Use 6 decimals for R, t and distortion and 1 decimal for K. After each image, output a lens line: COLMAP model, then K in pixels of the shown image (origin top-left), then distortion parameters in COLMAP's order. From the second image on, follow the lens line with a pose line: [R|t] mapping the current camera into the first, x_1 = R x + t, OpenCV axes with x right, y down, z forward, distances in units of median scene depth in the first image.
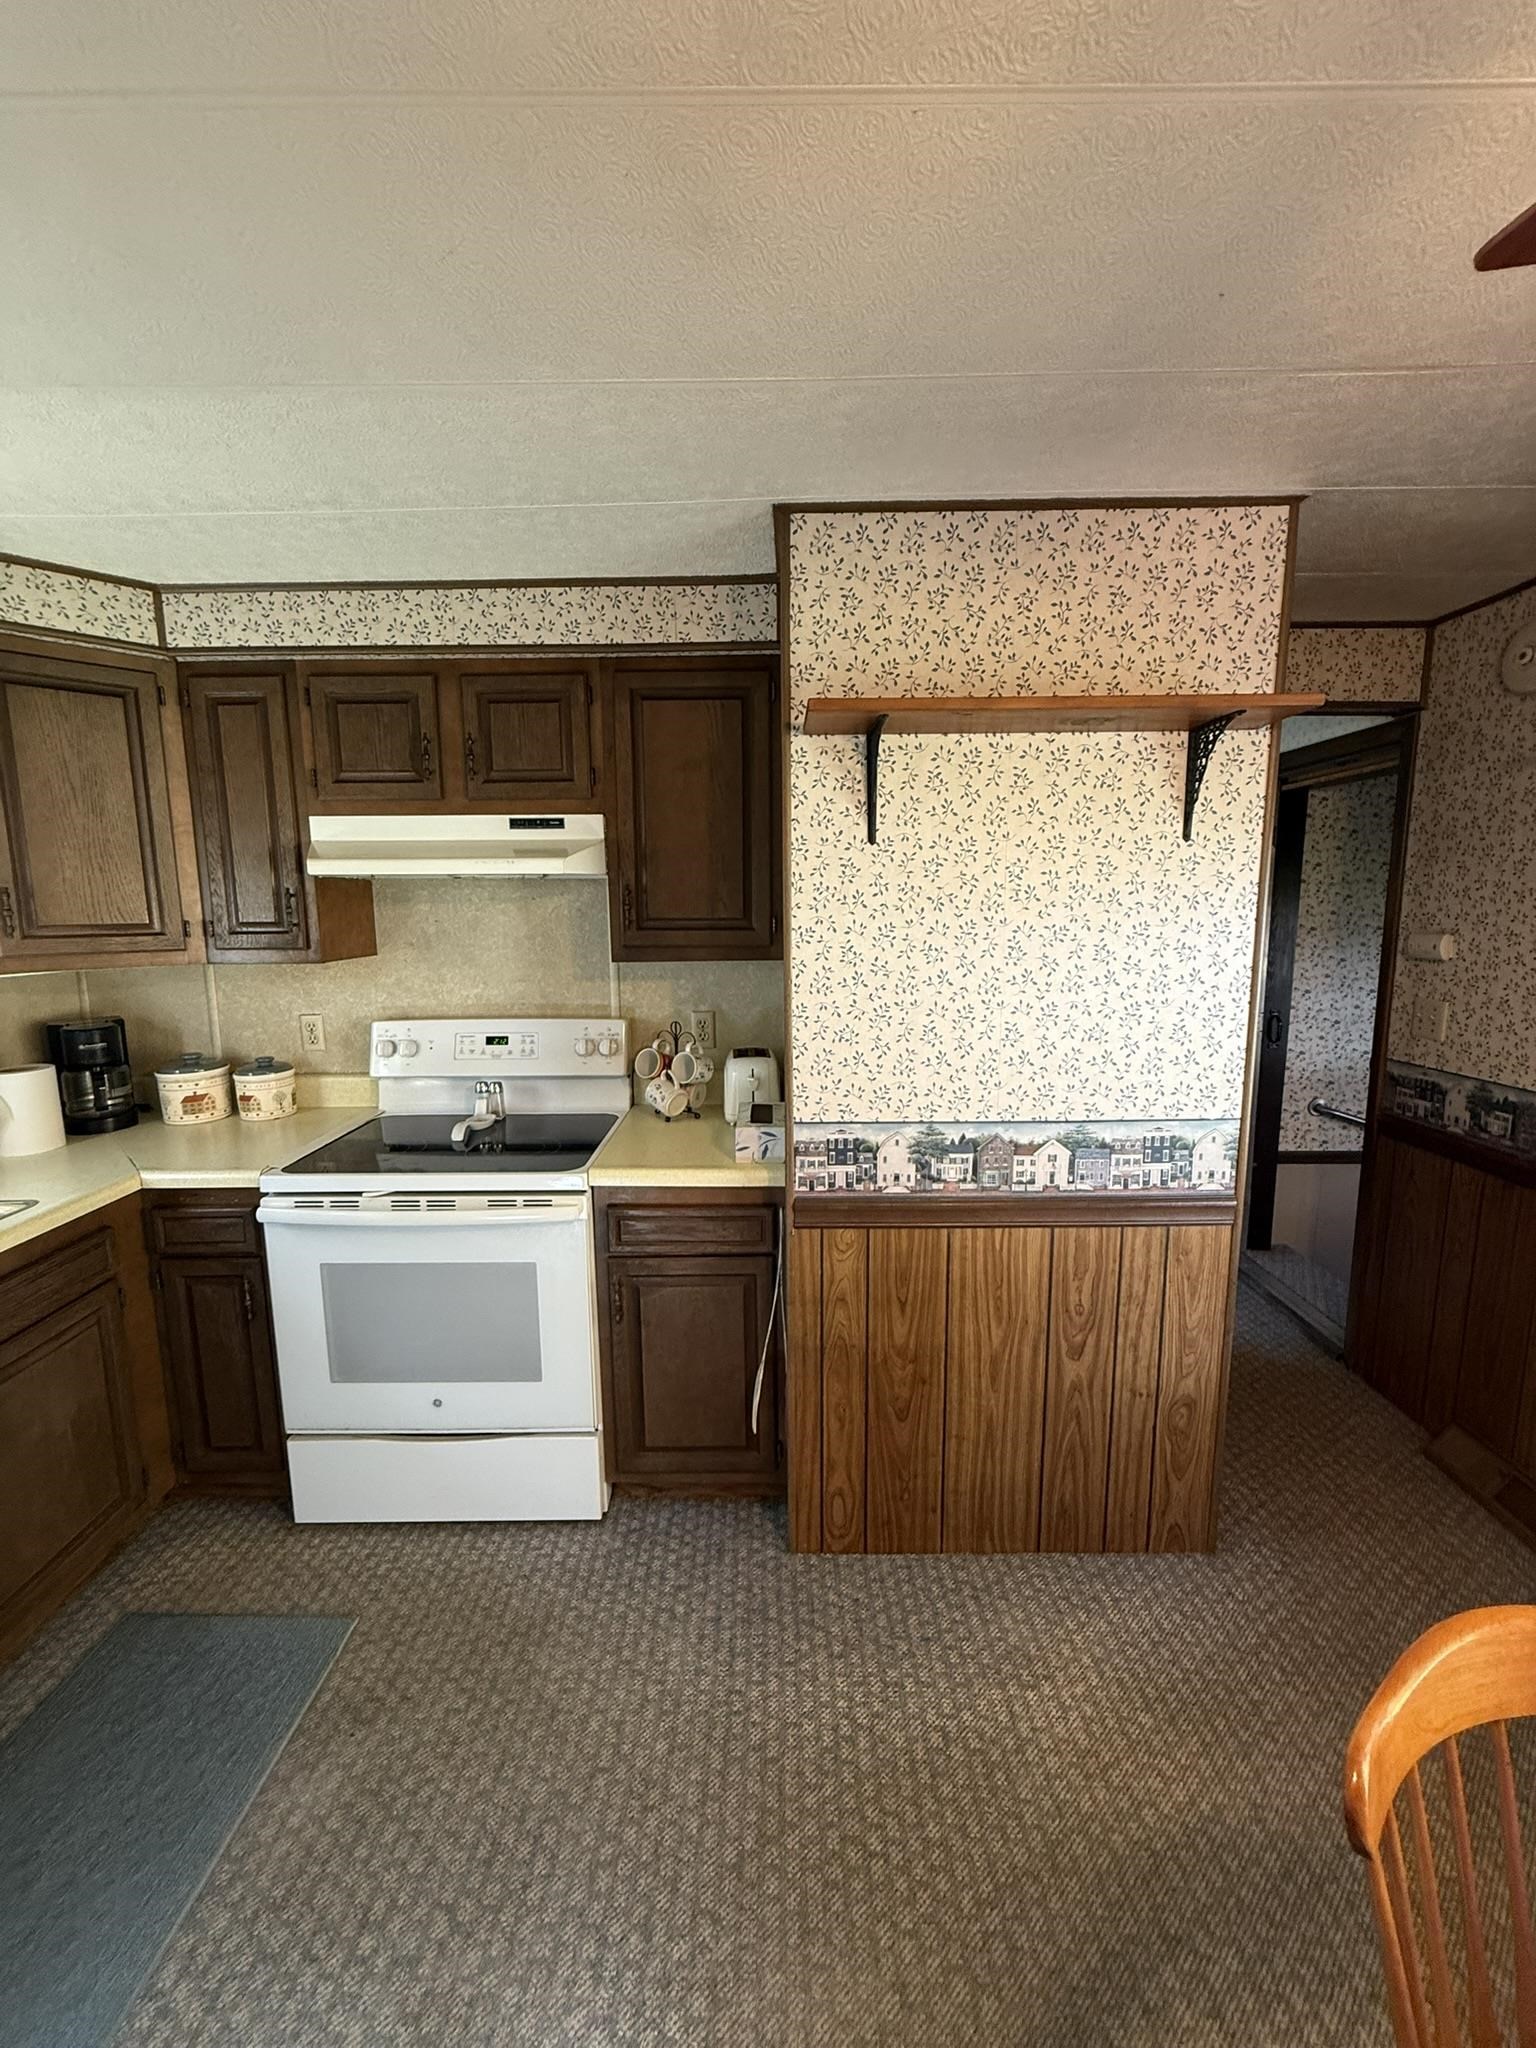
lens RADIAL K [[815.3, 0, 765.2], [0, 815.3, 1022.1], [0, 0, 1]] dist [0.000867, -0.000221]
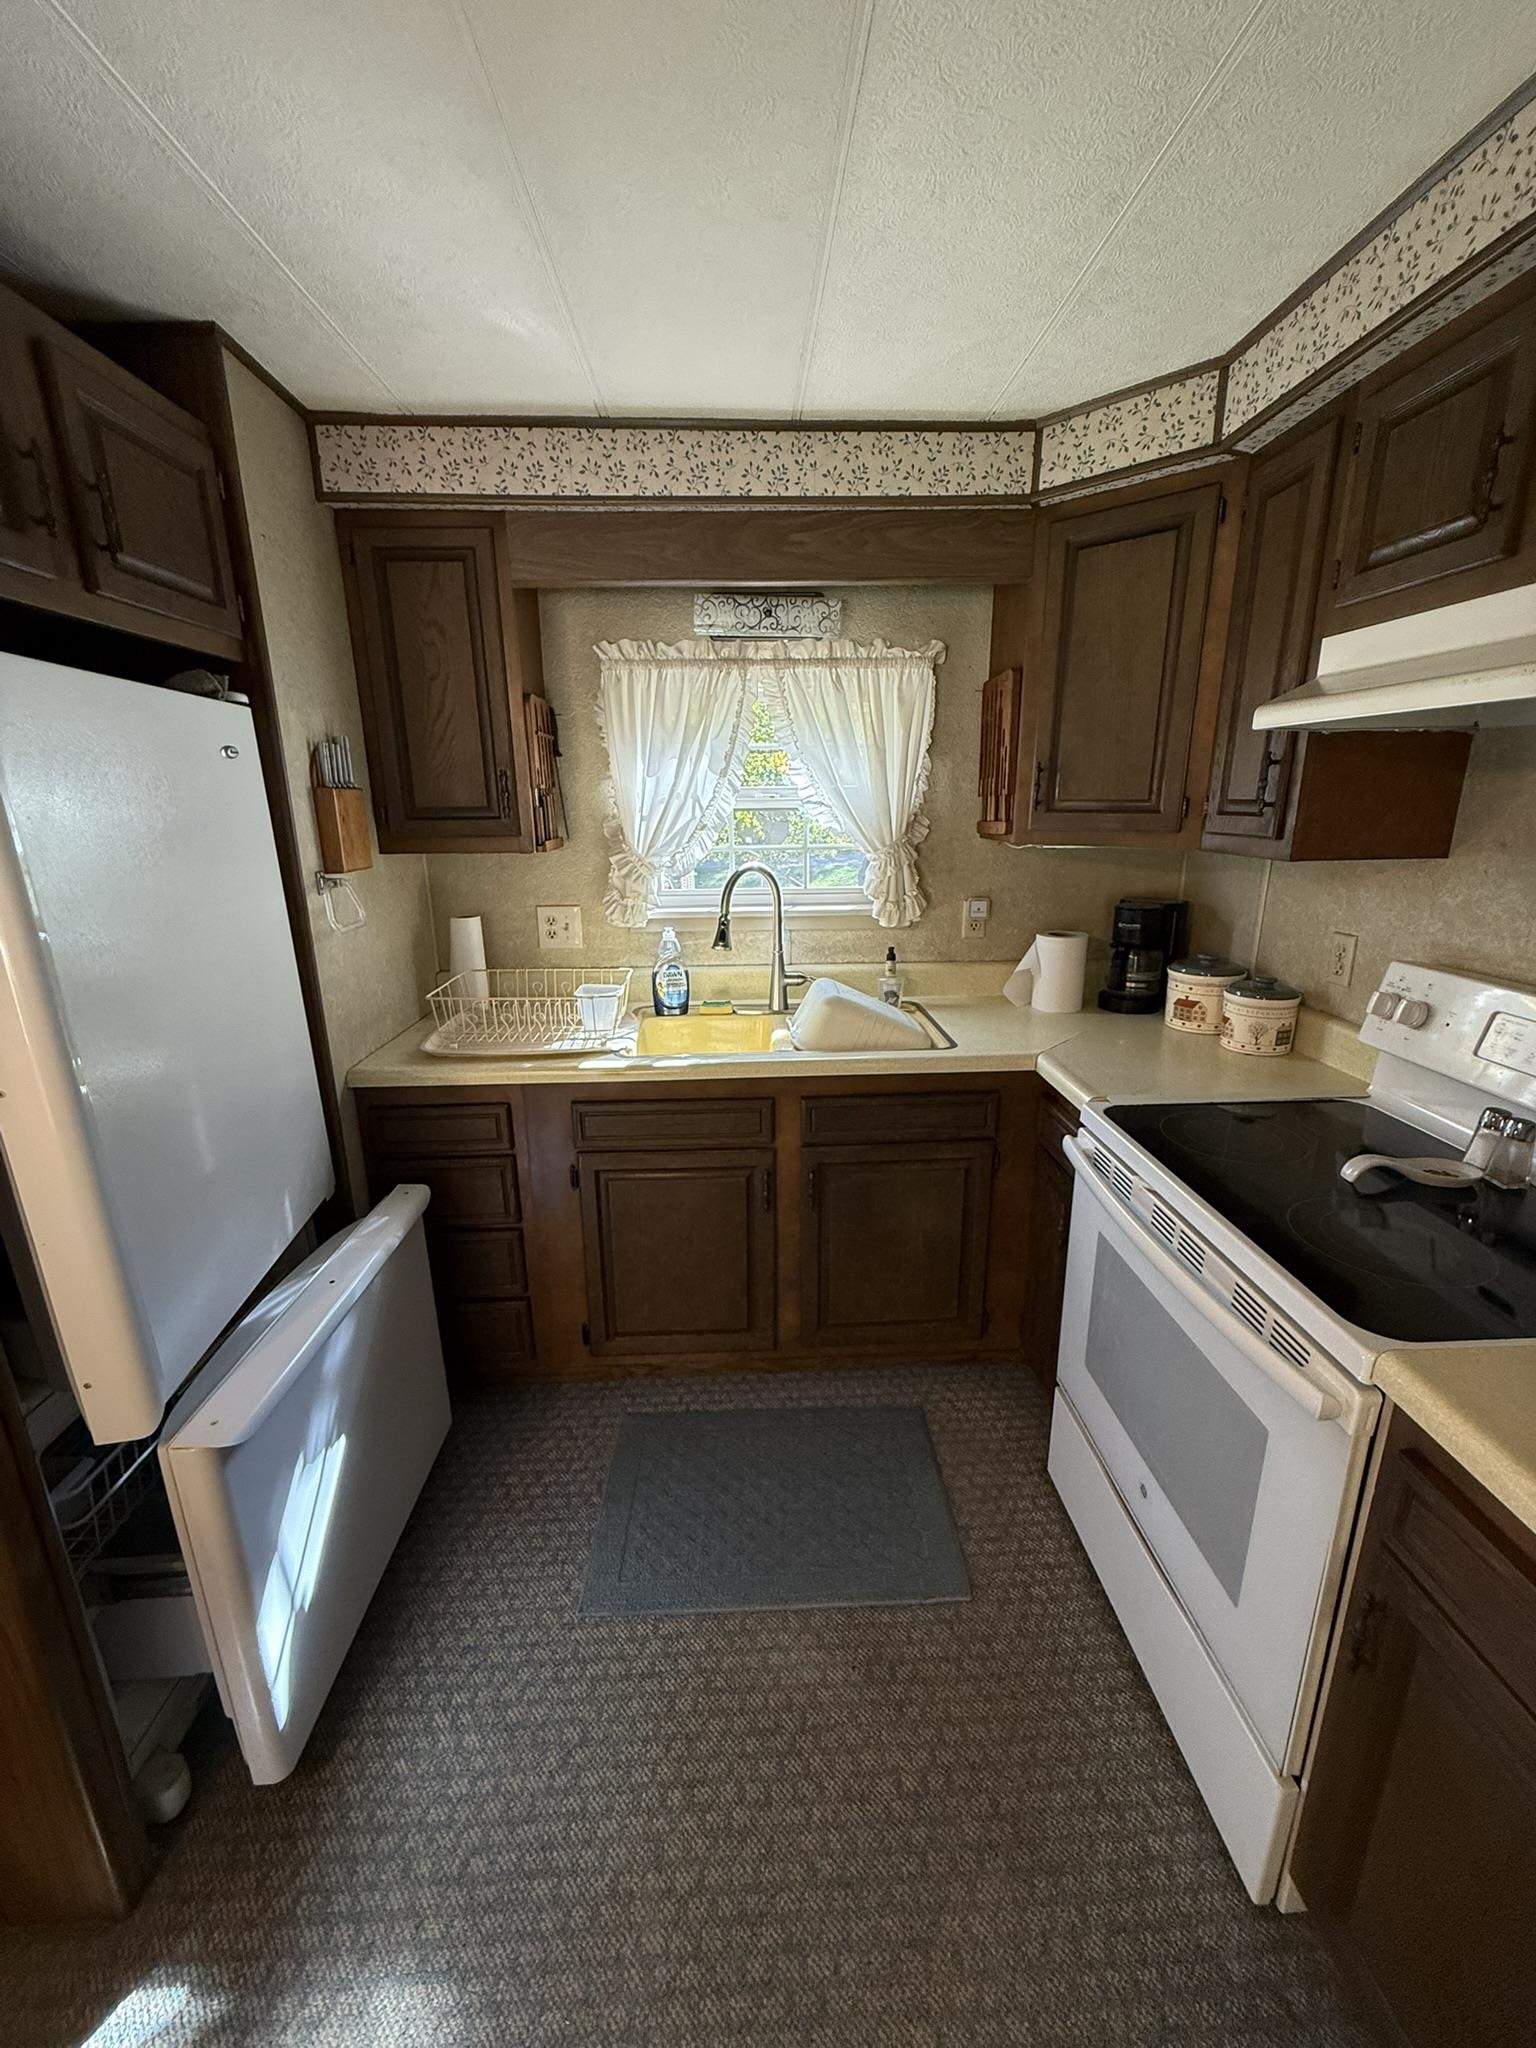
lens RADIAL K [[815.3, 0, 771.0], [0, 815.3, 1019.0], [0, 0, 1]] dist [0.000867, -0.000221]
pose [[0.052523, 0.273598, -0.960409, 0.159391], [-0.135367, 0.954810, 0.264600, -0.076312], [0.989402, 0.116110, 0.087186, 0.577581]]
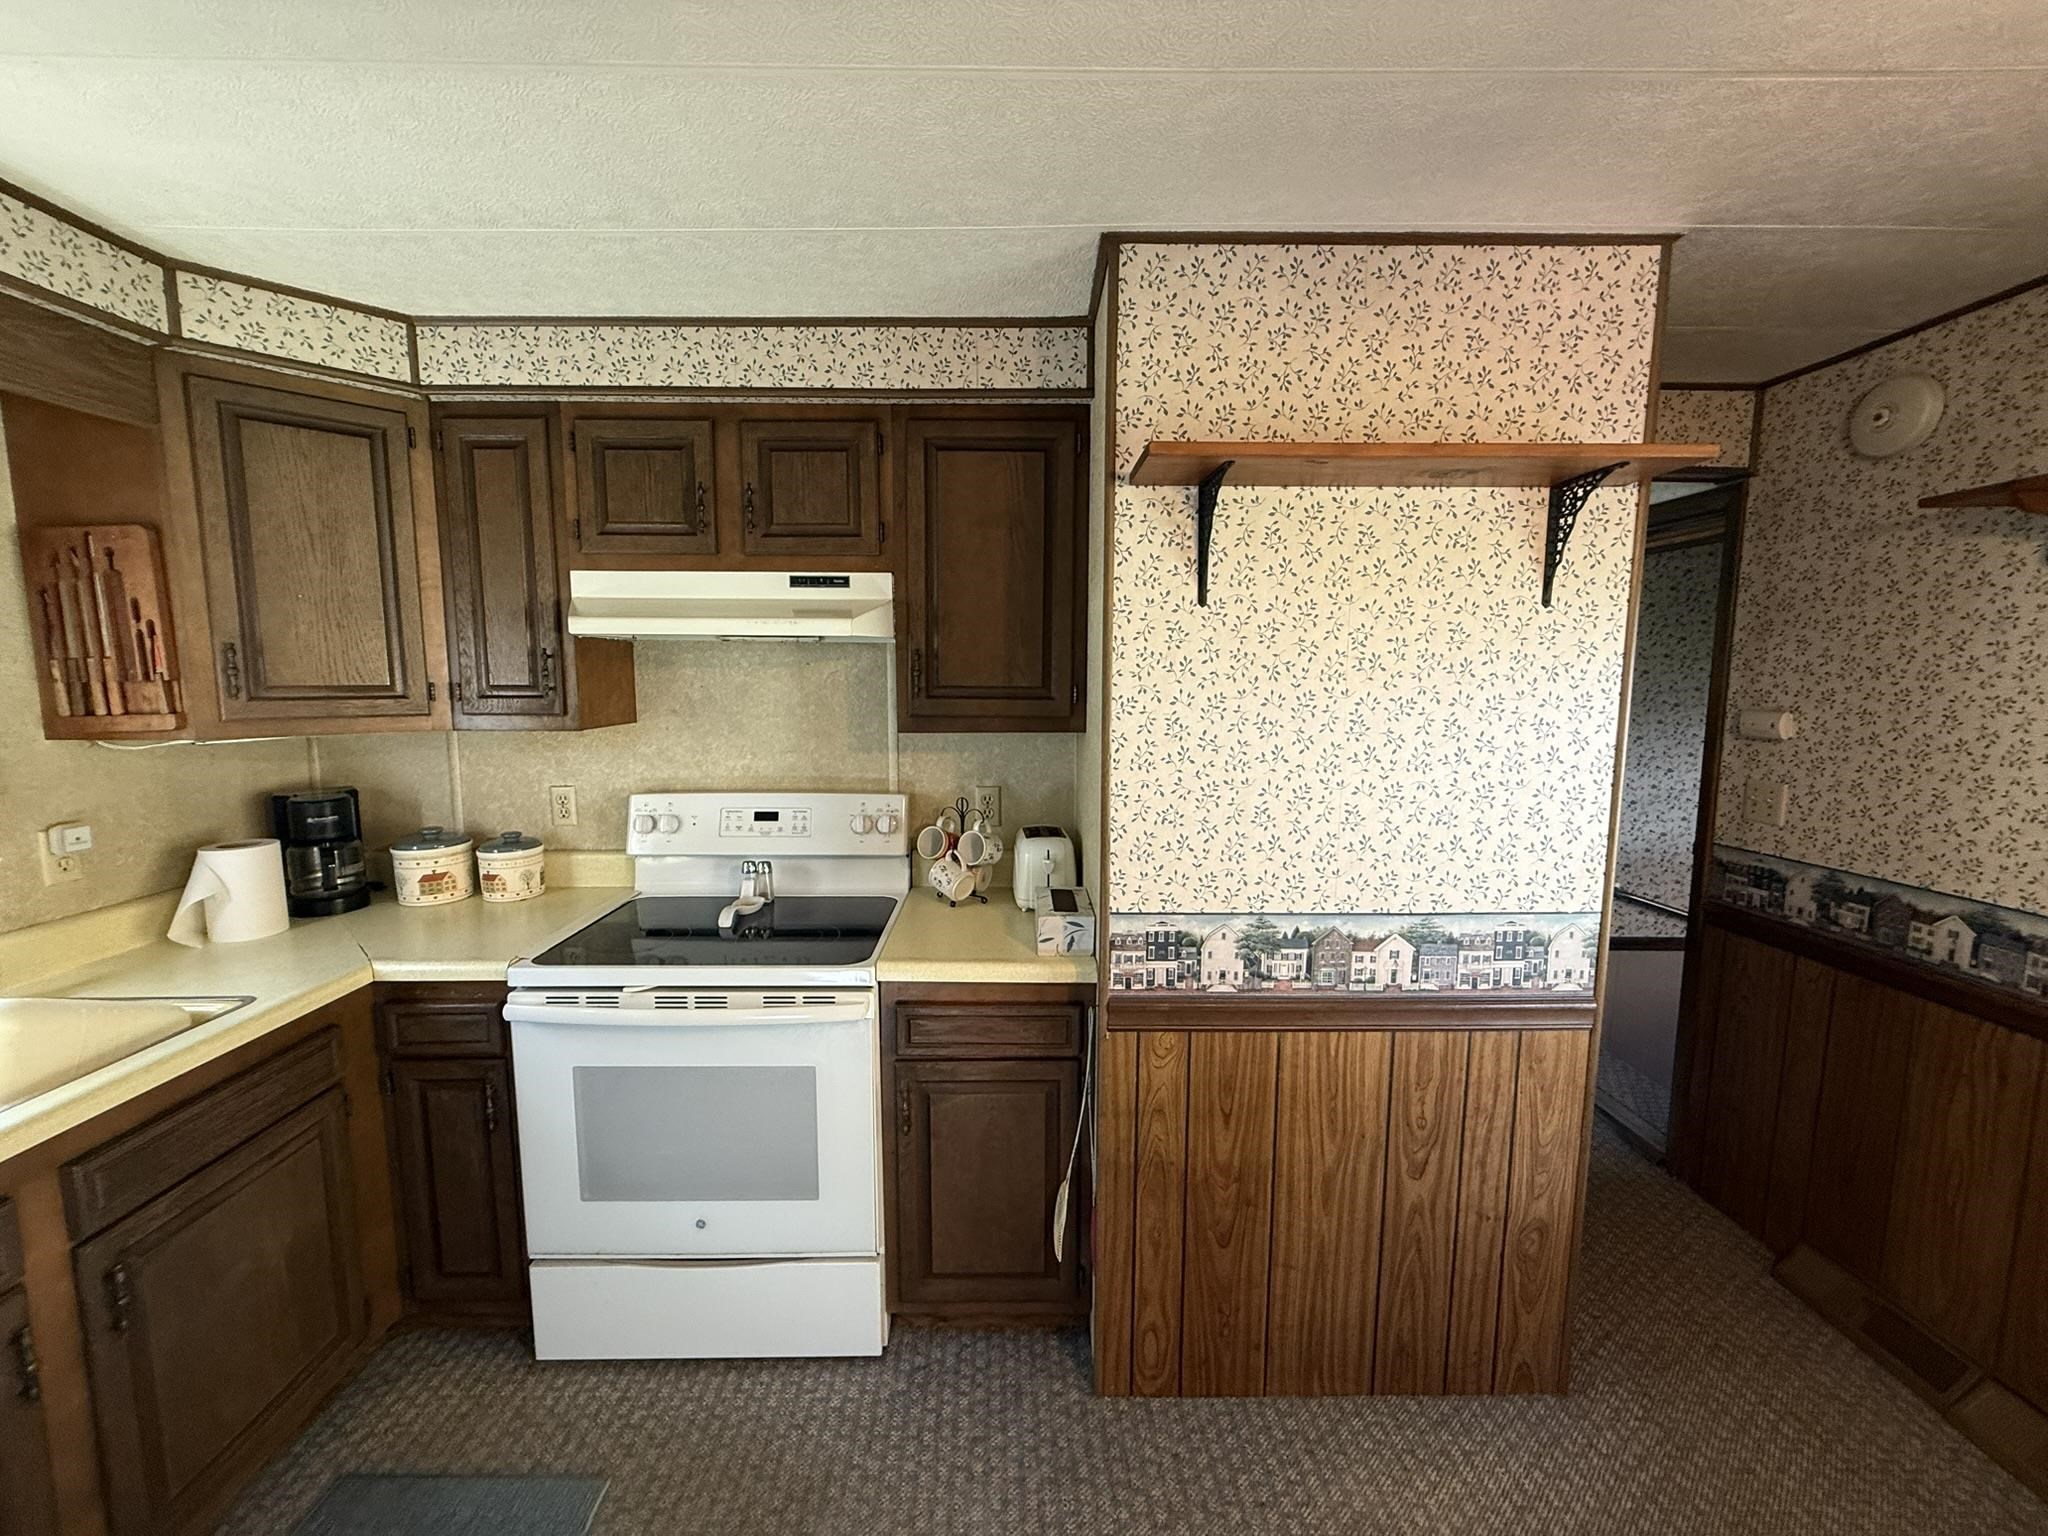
lens RADIAL K [[815.3, 0, 1012.7], [0, 815.3, 769.5], [0, 0, 1]] dist [0.000867, -0.000221]
pose [[0.999843, 0.009423, 0.014980, -0.080571], [-0.008987, 0.999542, -0.028890, -0.007588], [-0.015245, 0.028751, 0.999470, 0.090133]]
